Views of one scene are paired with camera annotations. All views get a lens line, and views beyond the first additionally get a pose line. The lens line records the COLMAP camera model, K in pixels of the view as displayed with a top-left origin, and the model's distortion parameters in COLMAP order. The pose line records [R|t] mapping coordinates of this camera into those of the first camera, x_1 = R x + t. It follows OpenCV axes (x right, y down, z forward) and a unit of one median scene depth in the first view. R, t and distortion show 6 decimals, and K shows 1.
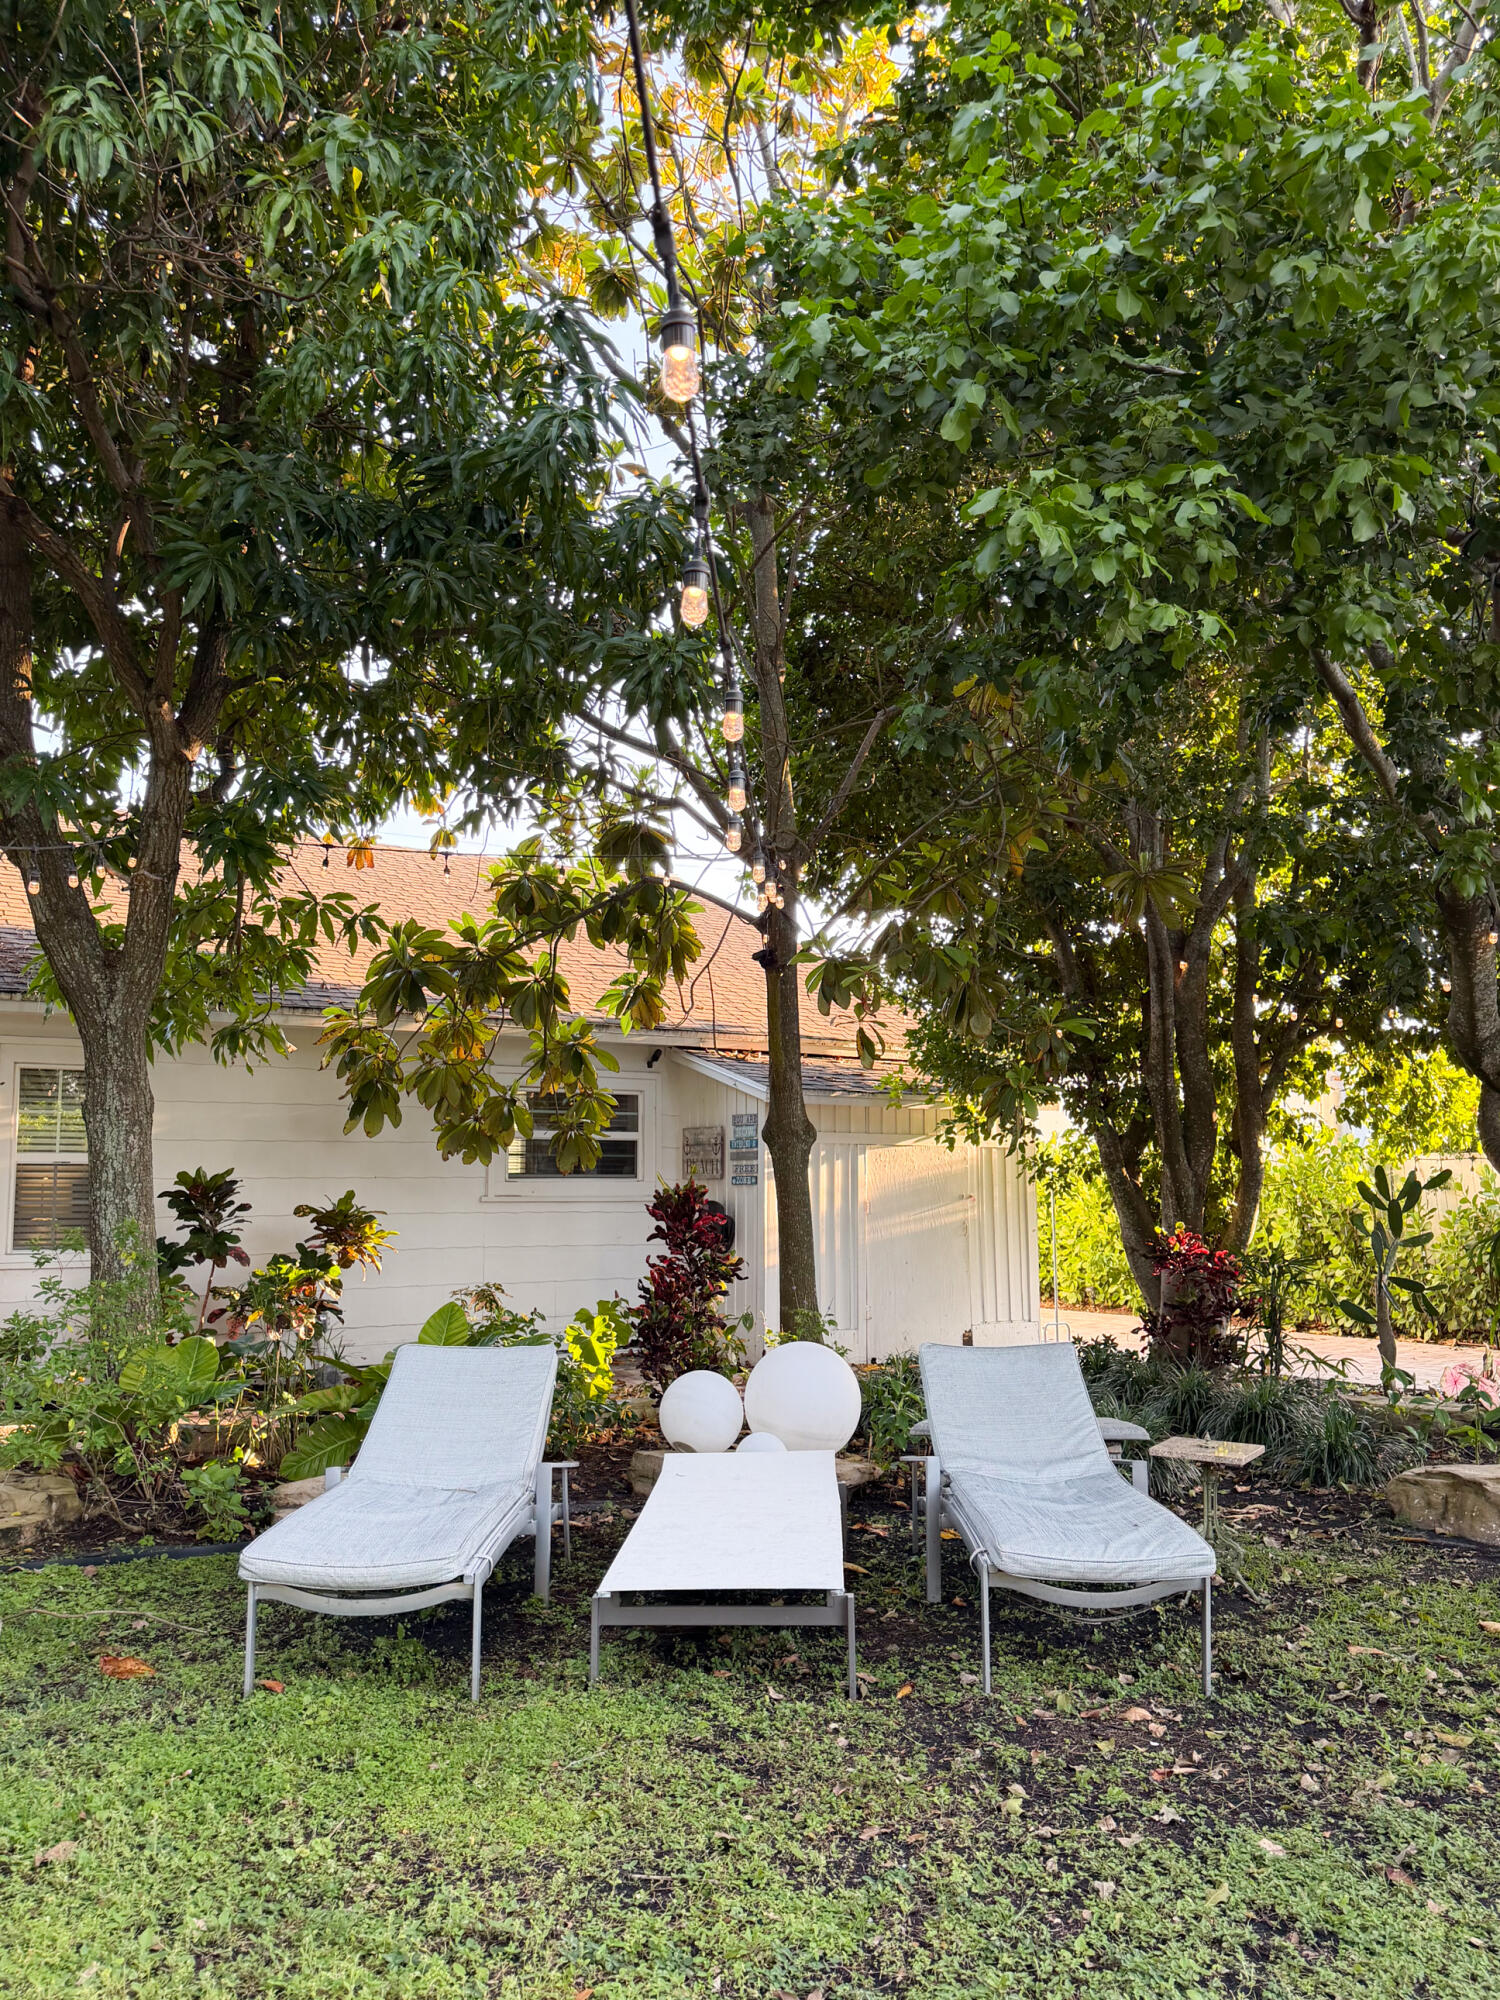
lens RADIAL K [[1629.6, 0, 750.0], [0, 1629.6, 1000.0], [0, 0, 1]] dist [0.188370, -0.264540]
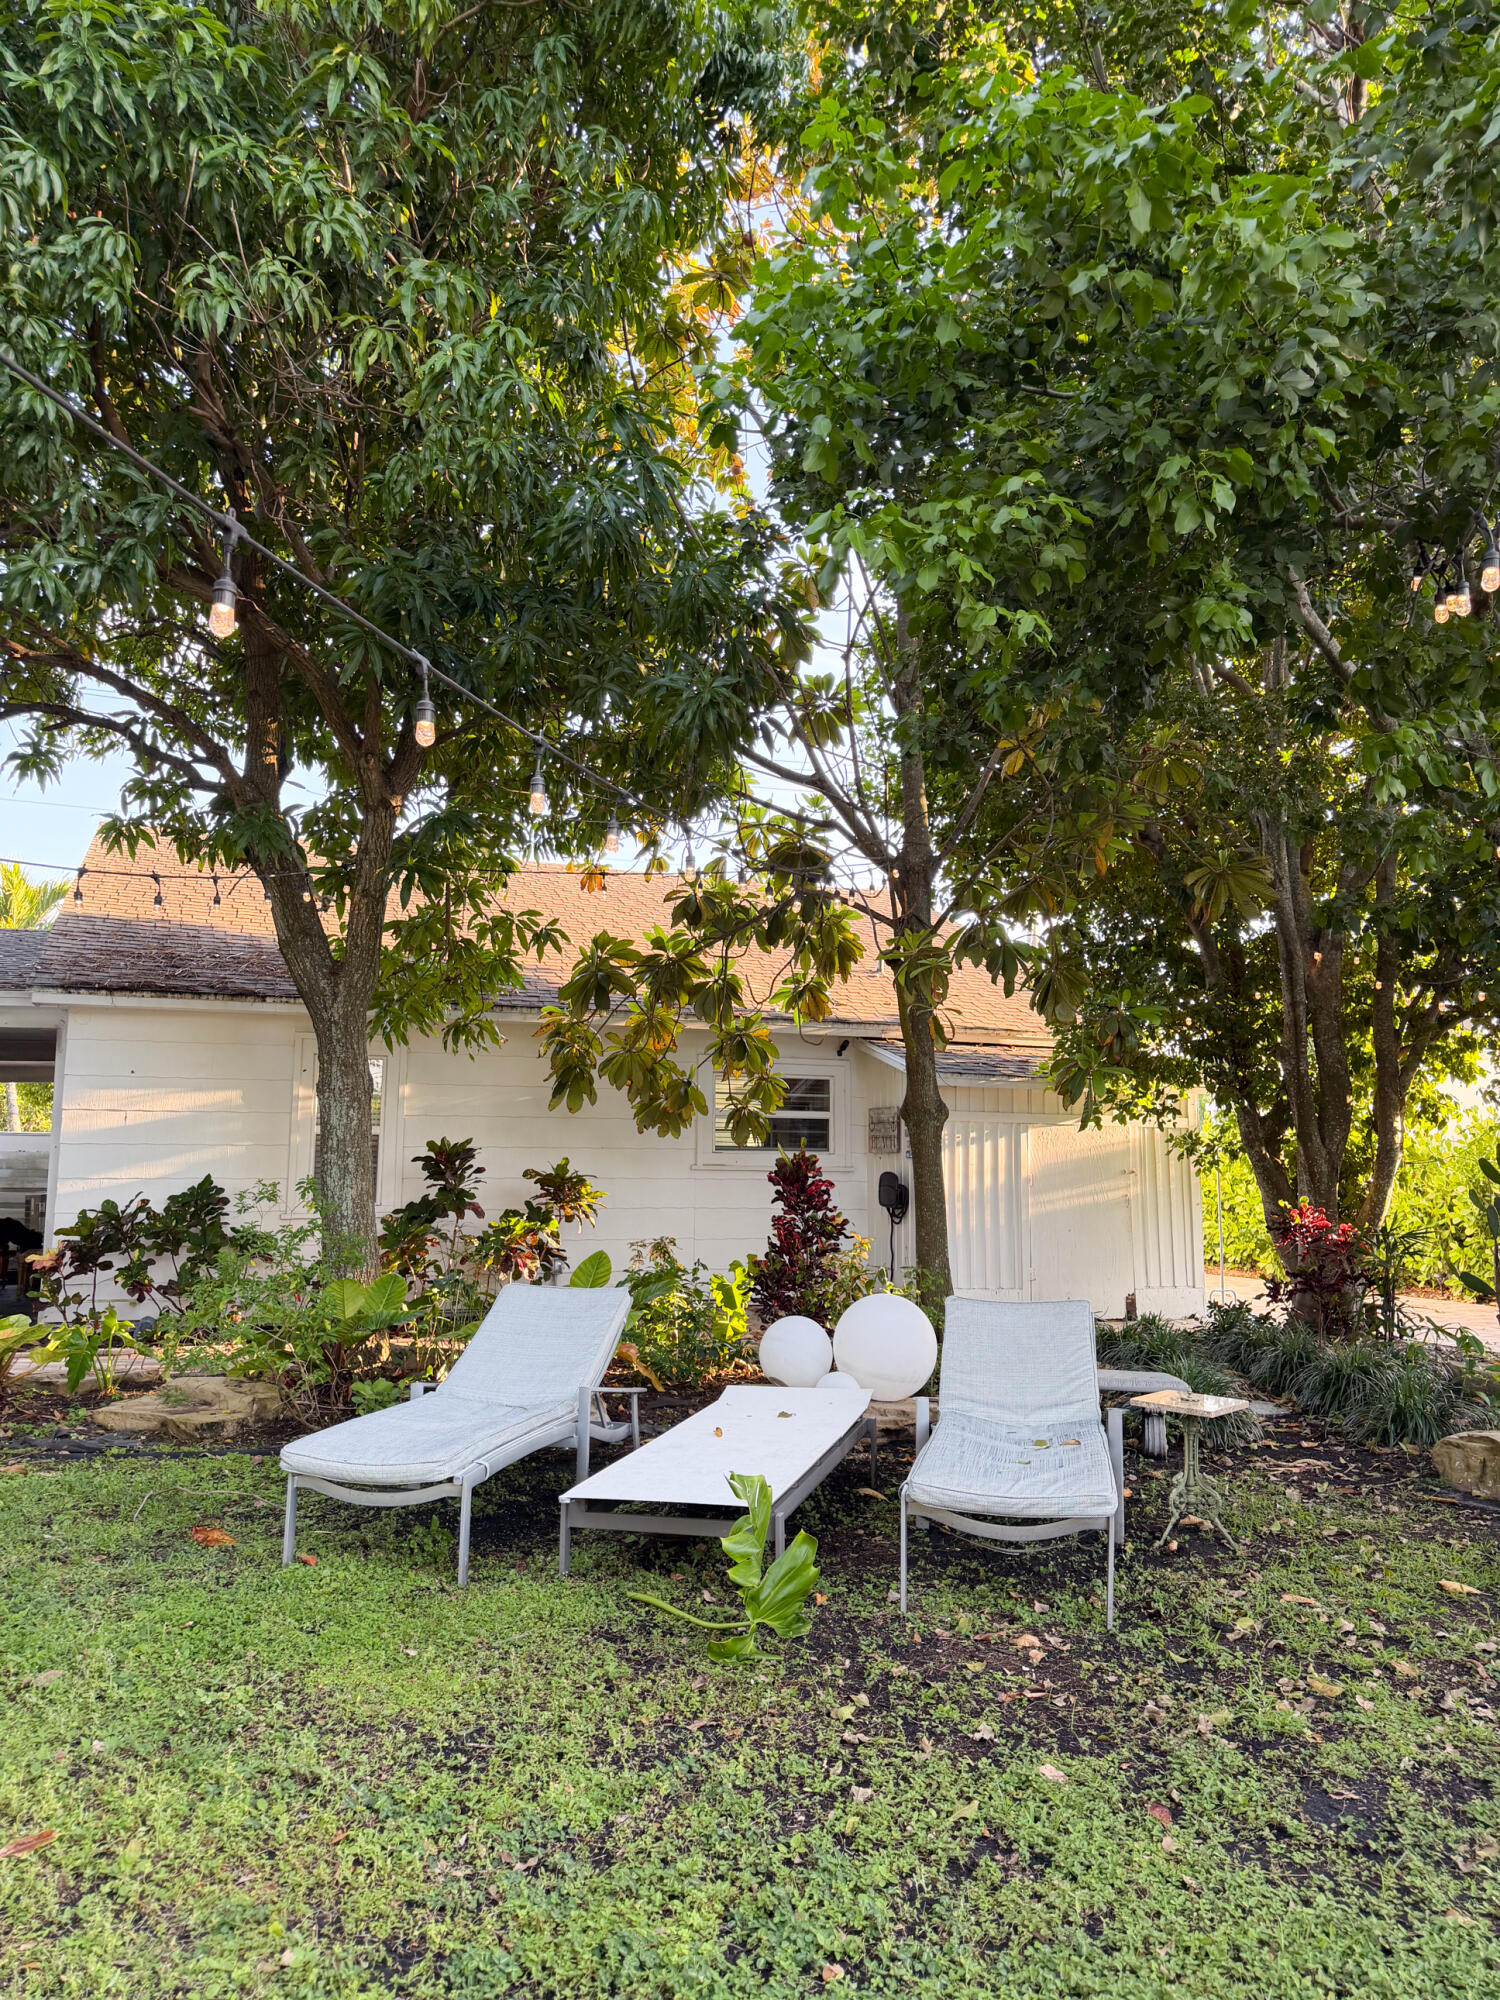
lens RADIAL K [[1392.3, 0, 792.0], [0, 1392.3, 1002.3], [0, 0, 1]] dist [0.172309, -0.249353]
pose [[0.975814, -0.015378, -0.218059, 0.148597], [0.014654, 0.999880, -0.004939, 0.009551], [0.218109, 0.001624, 0.975923, 0.036683]]
